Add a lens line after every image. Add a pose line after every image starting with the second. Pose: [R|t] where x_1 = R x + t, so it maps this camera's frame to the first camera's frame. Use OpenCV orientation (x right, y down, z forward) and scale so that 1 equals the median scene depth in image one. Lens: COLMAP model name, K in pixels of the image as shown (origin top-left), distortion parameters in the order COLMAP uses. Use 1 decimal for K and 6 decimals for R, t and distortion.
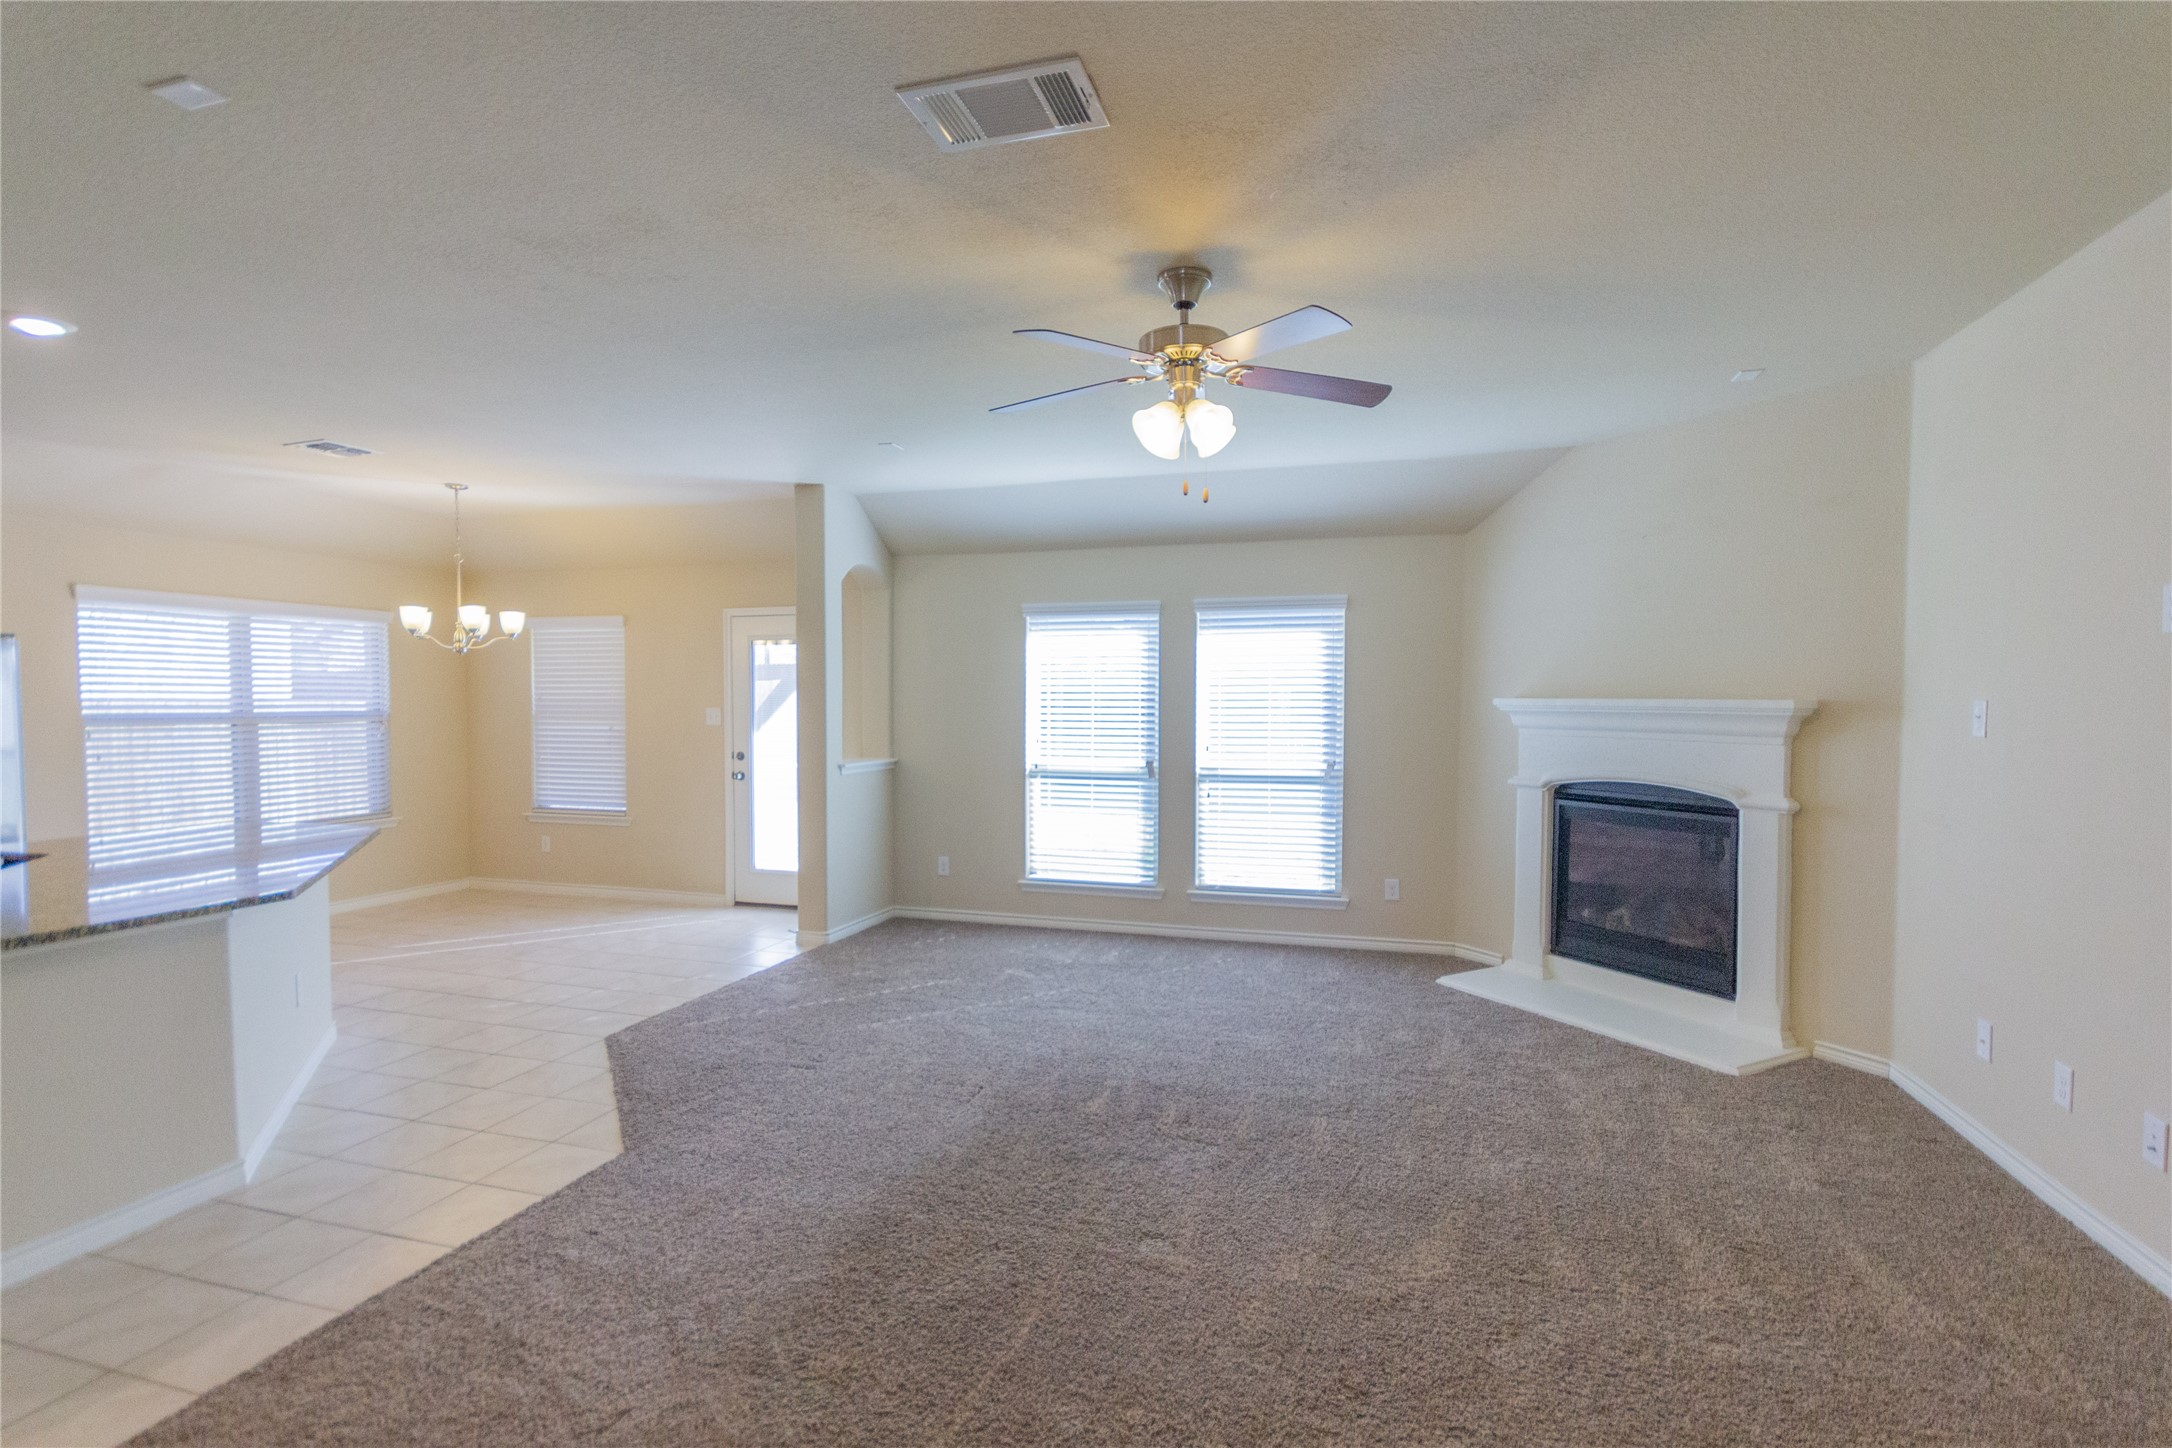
lens RADIAL K [[1050.2, 0, 1112.8], [0, 1050.2, 736.2], [0, 0, 1]] dist [0.005934, 0.000353]
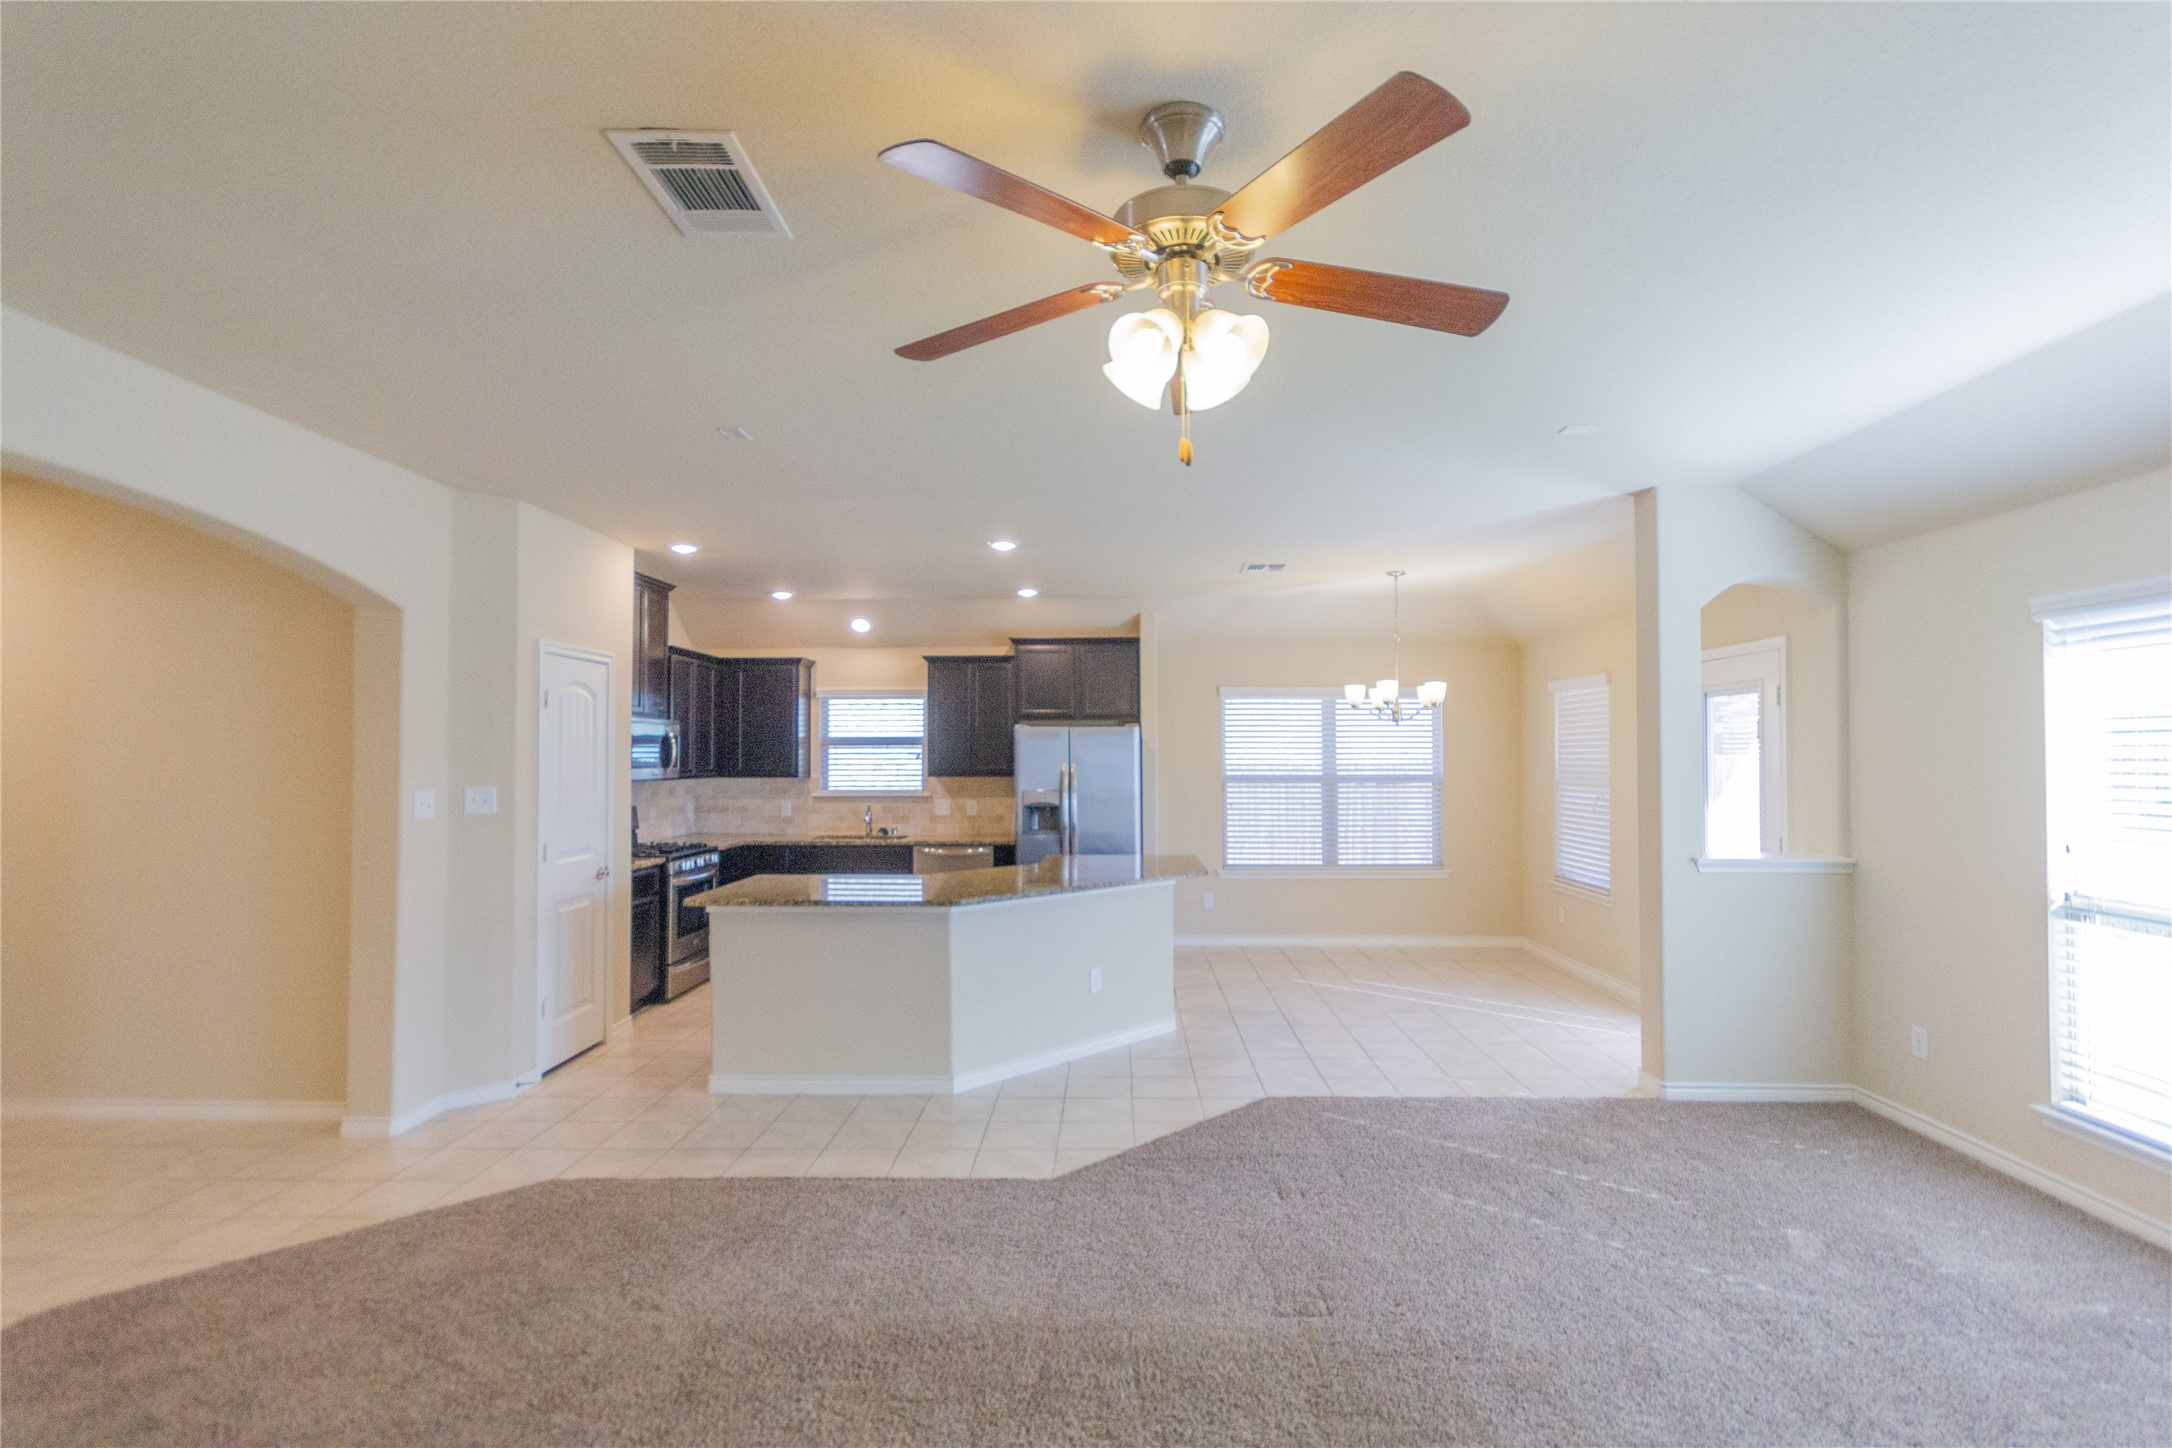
lens RADIAL K [[1050.2, 0, 1112.8], [0, 1050.2, 736.2], [0, 0, 1]] dist [0.005934, 0.000353]
pose [[0.246483, -0.020542, -0.968929, 0.402603], [-0.031739, 0.999068, -0.029255, -0.026714], [0.968627, 0.037964, 0.245602, 0.487538]]
